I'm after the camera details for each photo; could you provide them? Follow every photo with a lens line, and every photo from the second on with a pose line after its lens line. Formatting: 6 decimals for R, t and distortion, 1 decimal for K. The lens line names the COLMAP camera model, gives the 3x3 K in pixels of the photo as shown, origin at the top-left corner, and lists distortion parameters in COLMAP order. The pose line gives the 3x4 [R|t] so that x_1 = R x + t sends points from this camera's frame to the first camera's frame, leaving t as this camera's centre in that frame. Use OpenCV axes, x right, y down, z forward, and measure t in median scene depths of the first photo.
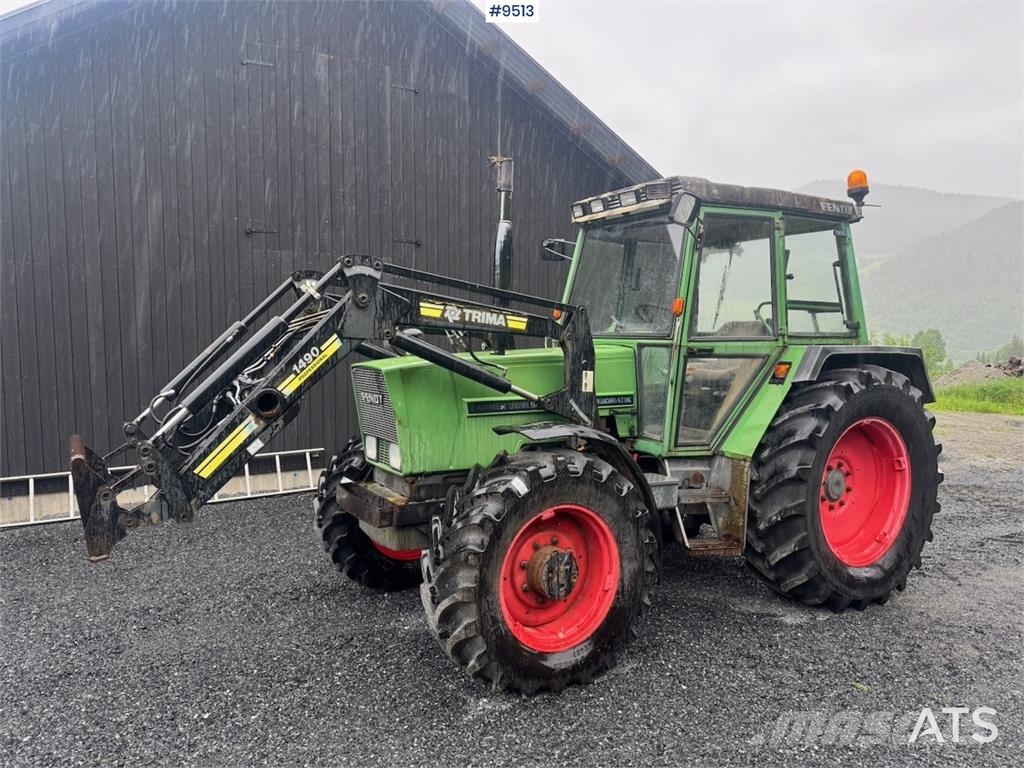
lens RADIAL K [[722.7, 0, 512.0], [0, 722.7, 384.0], [0, 0, 1]] dist [0.102849, -0.162754]
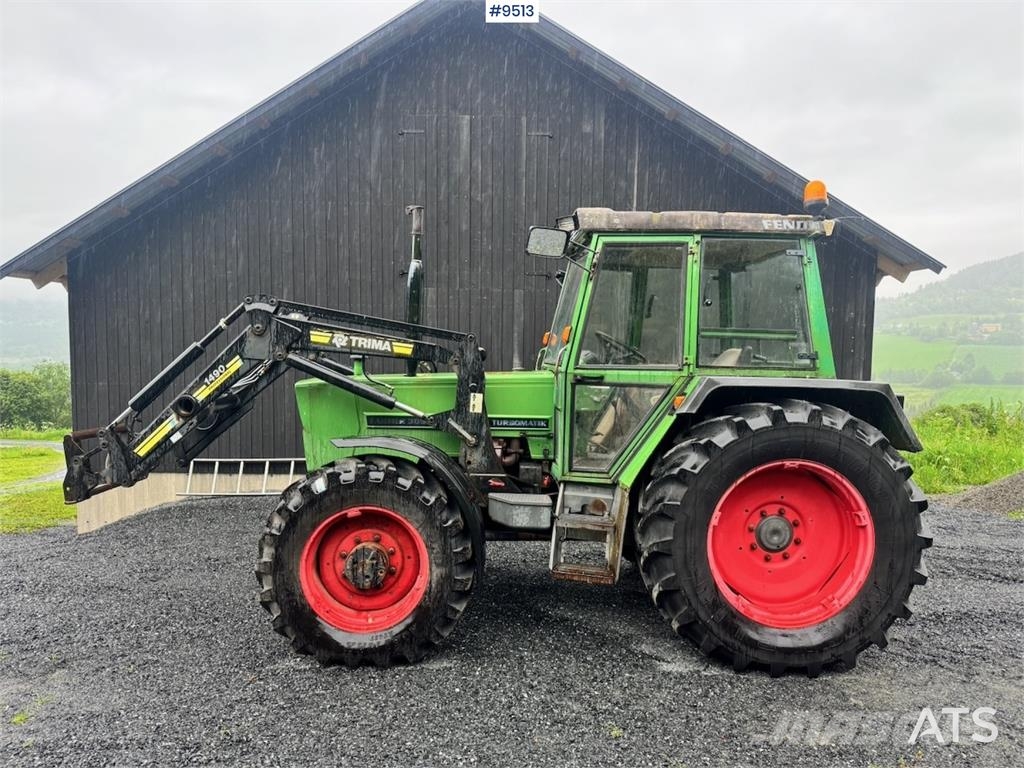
lens RADIAL K [[717.1, 0, 512.0], [0, 717.1, 390.7], [0, 0, 1]] dist [0.150476, -0.299885]
pose [[0.882916, 0.036259, -0.468129, 0.661981], [-0.048756, 0.998704, -0.014601, -0.009031], [0.466993, 0.035715, 0.883539, 0.069477]]
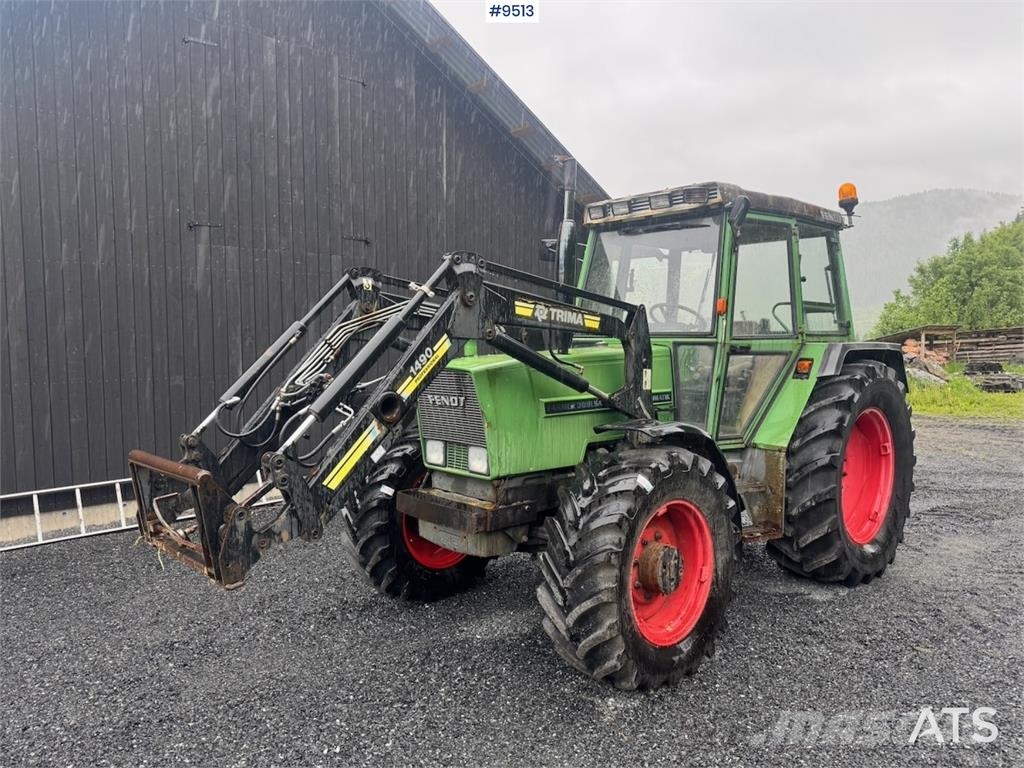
lens RADIAL K [[722.7, 0, 512.0], [0, 722.7, 384.0], [0, 0, 1]] dist [0.102849, -0.162754]
pose [[0.977450, -0.020182, 0.210202, -0.298050], [0.021032, 0.999777, -0.001808, 0.000772], [-0.210118, 0.006188, 0.977656, 0.040834]]
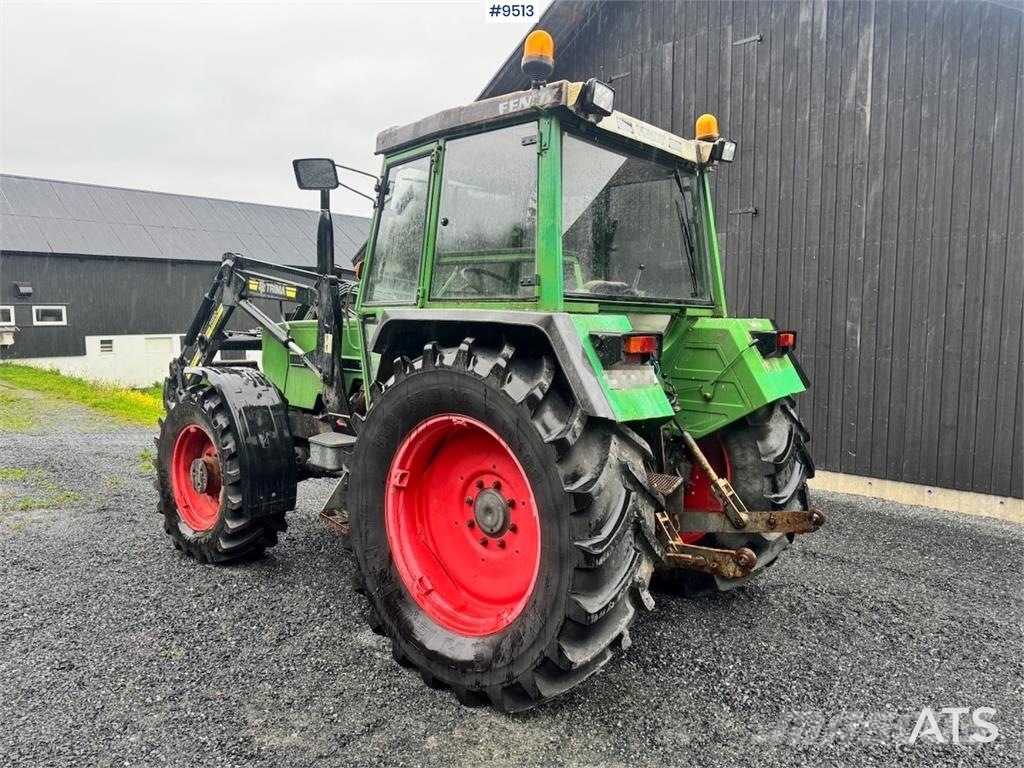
lens RADIAL K [[722.7, 0, 512.0], [0, 722.7, 384.0], [0, 0, 1]] dist [0.102849, -0.162754]
pose [[0.306203, 0.078499, -0.948724, 1.267349], [-0.082052, 0.995062, 0.055851, -0.027300], [0.948423, 0.060743, 0.311132, 0.928807]]
